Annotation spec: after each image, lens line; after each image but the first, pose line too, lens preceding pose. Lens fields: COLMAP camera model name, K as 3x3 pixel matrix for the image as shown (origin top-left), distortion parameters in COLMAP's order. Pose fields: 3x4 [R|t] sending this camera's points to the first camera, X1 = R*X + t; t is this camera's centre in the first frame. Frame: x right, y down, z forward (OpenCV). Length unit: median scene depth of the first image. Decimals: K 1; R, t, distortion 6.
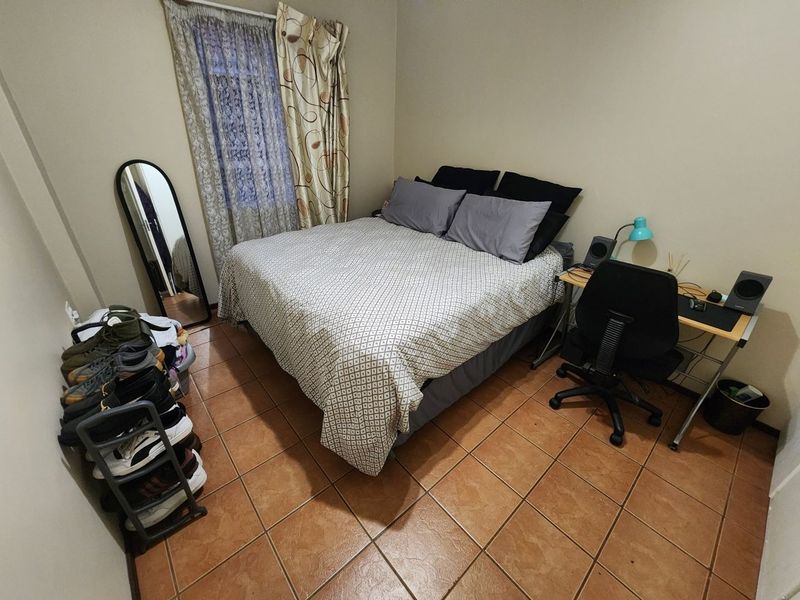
lens RADIAL K [[329.4, 0, 402.6], [0, 329.4, 299.3], [0, 0, 1]] dist [-0.001600, 0.000614]
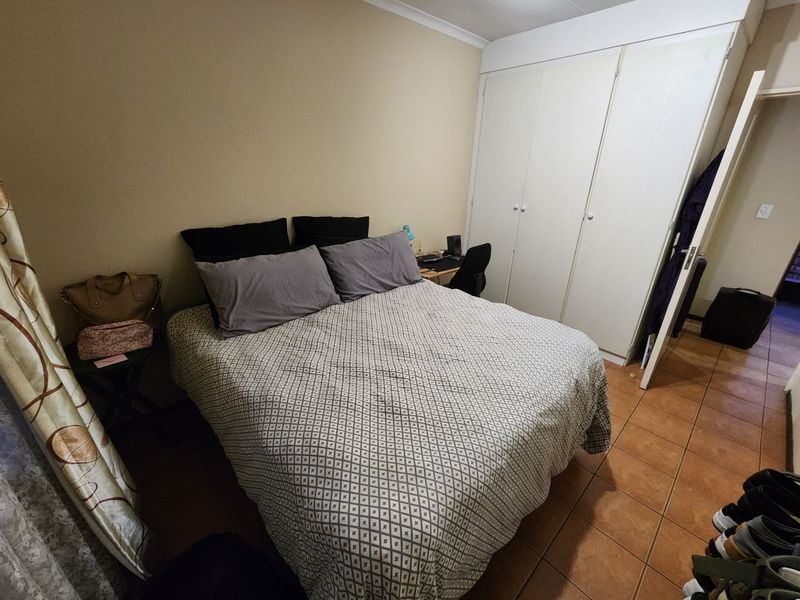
lens RADIAL K [[329.4, 0, 402.6], [0, 329.4, 299.3], [0, 0, 1]] dist [-0.001600, 0.000614]
pose [[-0.022225, -0.408666, 0.912414, -0.733264], [0.442428, 0.814389, 0.375538, -0.504856], [-0.896529, 0.412024, 0.162706, 0.836420]]
